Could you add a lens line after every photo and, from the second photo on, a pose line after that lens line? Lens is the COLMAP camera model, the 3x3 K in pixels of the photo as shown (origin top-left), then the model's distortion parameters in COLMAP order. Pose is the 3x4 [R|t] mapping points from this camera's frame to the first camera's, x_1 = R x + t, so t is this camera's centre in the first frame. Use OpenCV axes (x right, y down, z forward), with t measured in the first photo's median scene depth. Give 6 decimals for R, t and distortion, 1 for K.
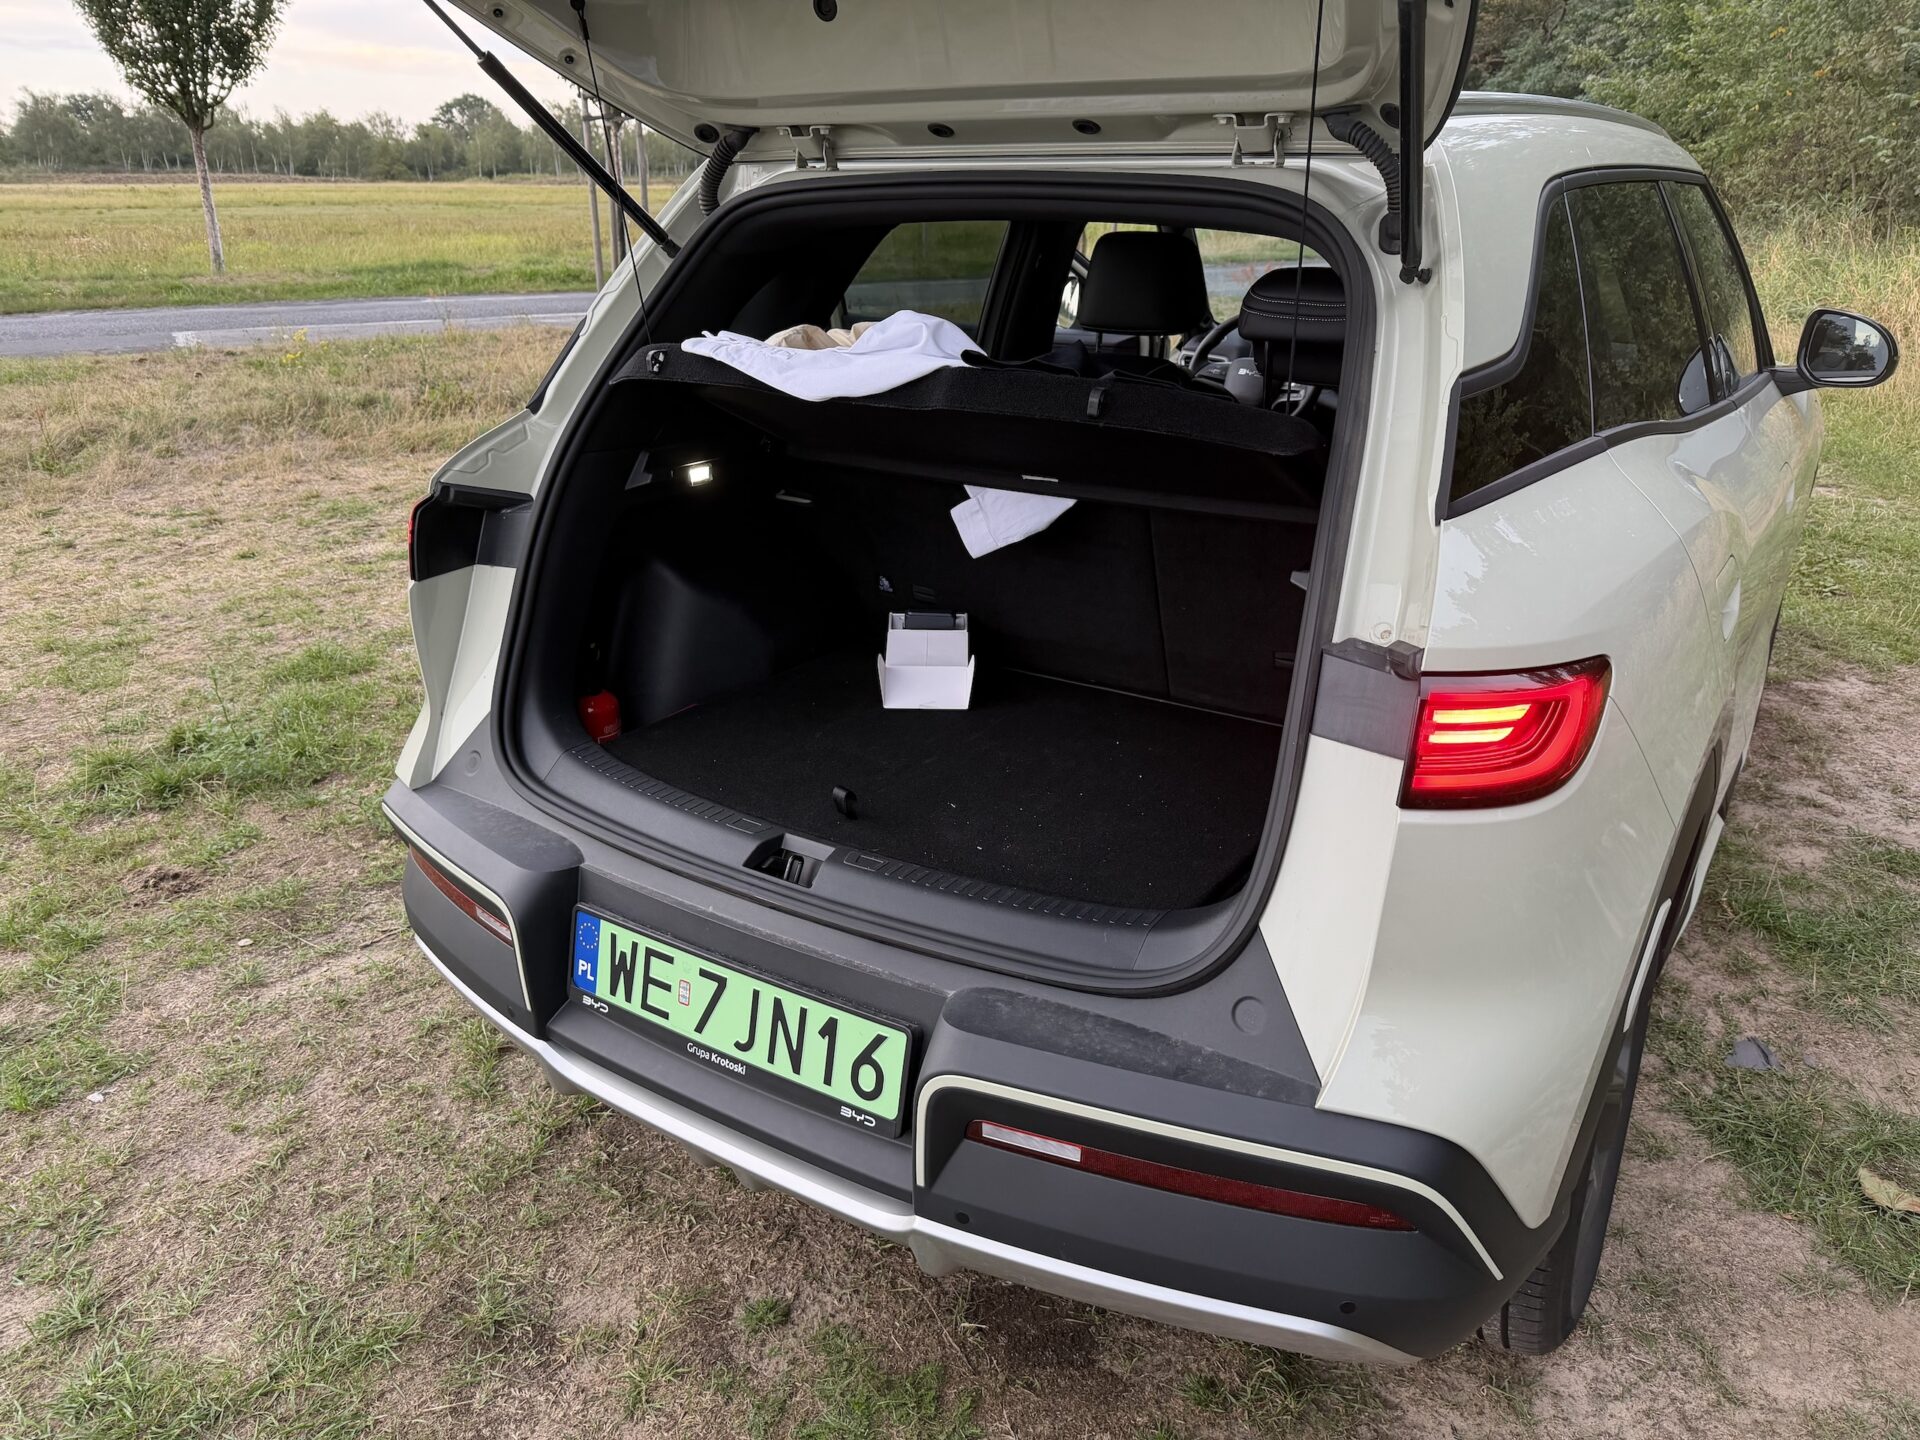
lens RADIAL K [[1409.7, 0, 955.8], [0, 1409.7, 727.2], [0, 0, 1]] dist [-0.020179, 0.006330]
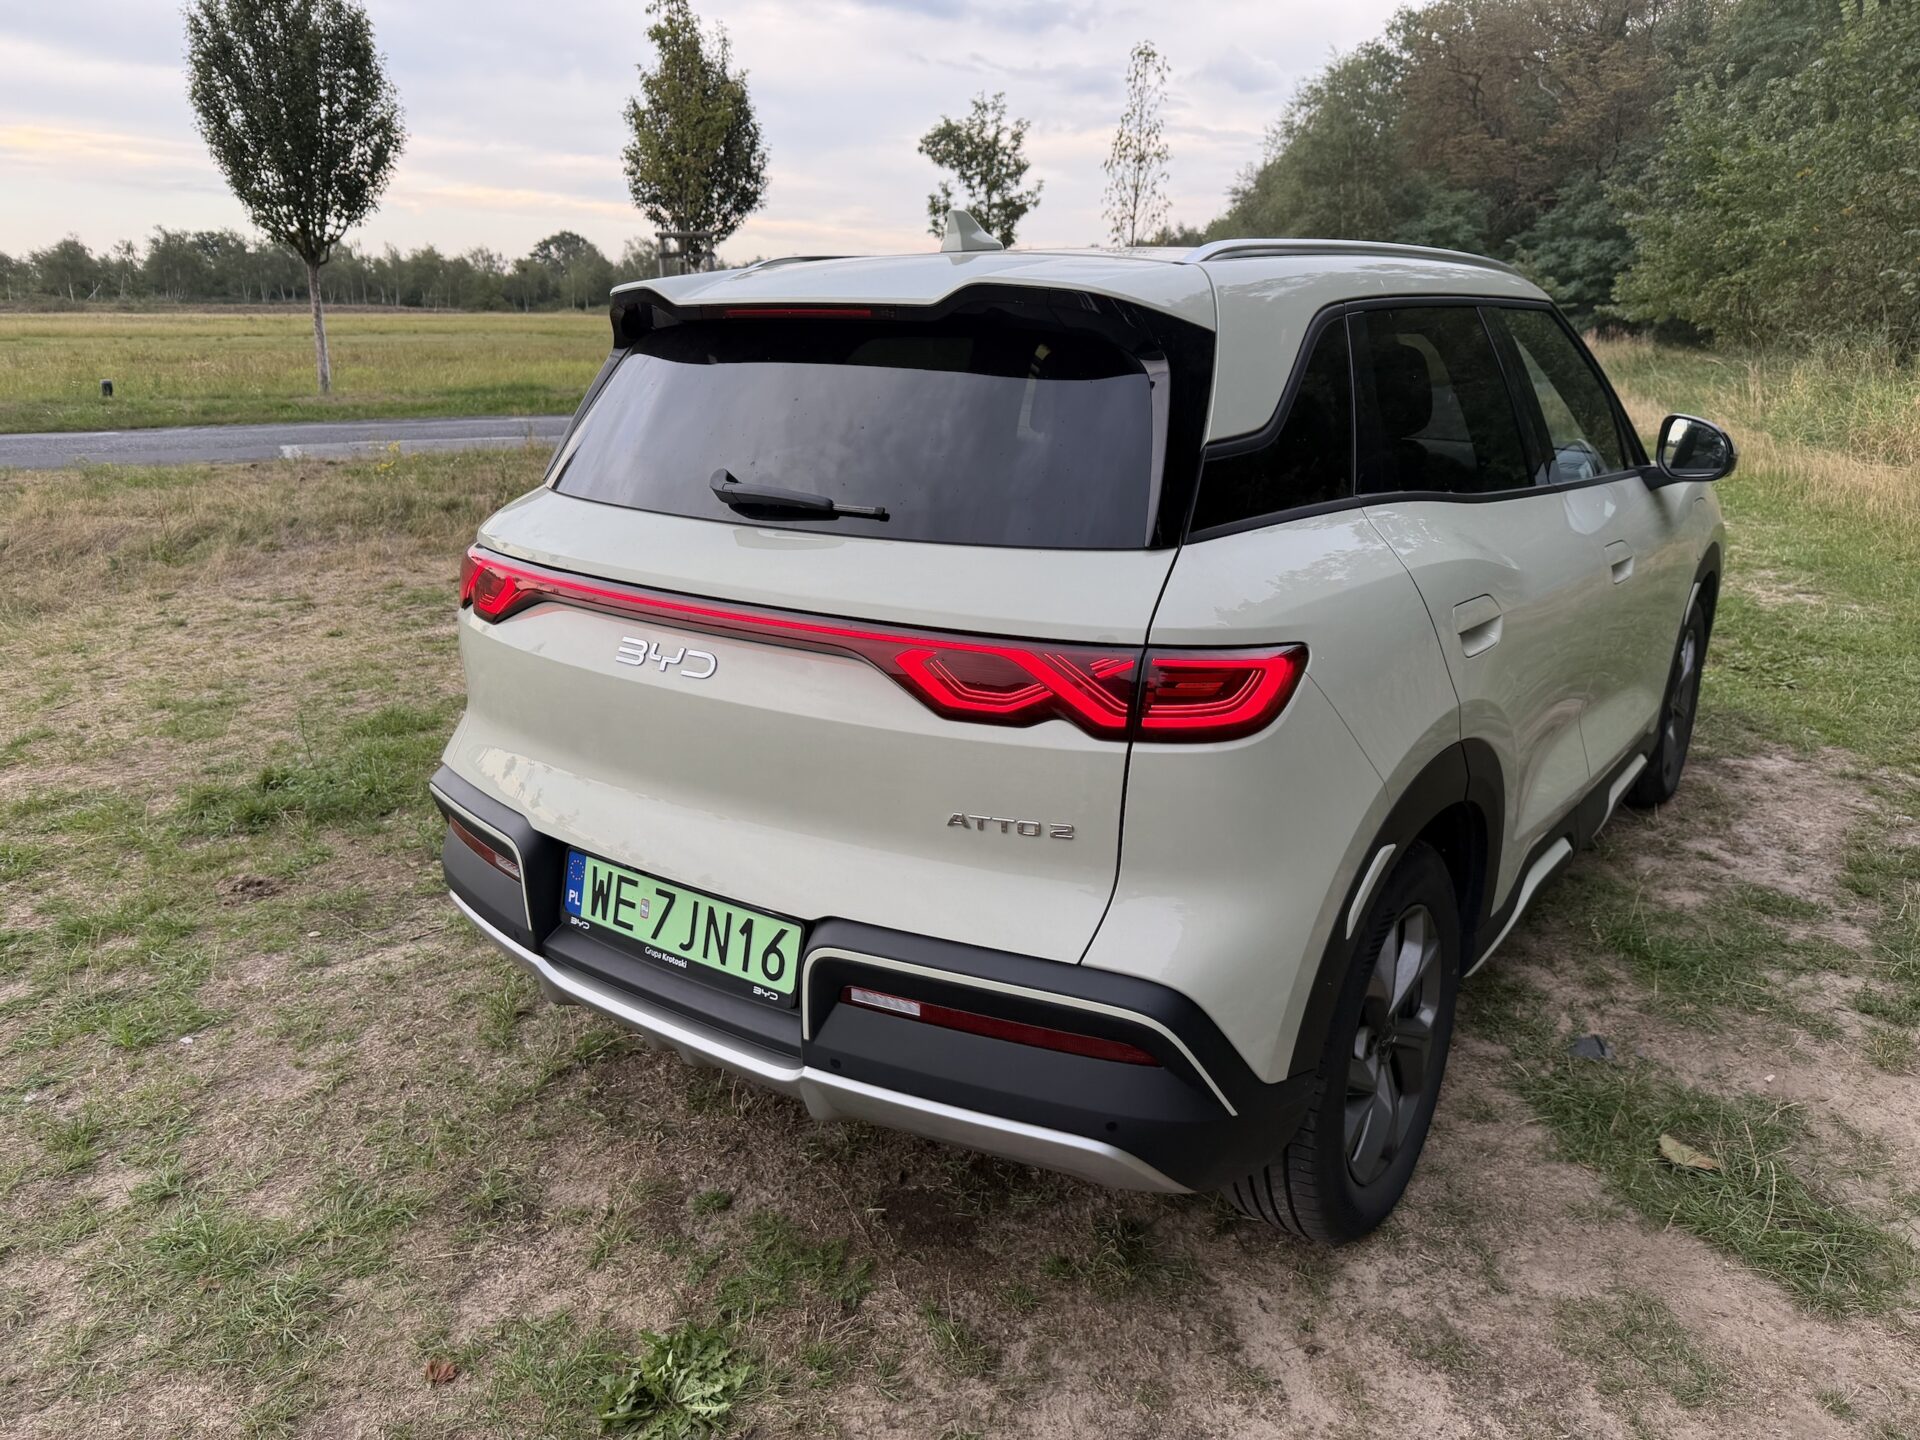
lens RADIAL K [[1428.4, 0, 943.0], [0, 1428.4, 722.7], [0, 0, 1]] dist [-0.011871, -0.005811]
pose [[0.997989, 0.018384, -0.060664, 0.082306], [-0.023854, 0.995590, -0.090723, 0.067810], [0.058728, 0.091987, 0.994027, -0.160861]]
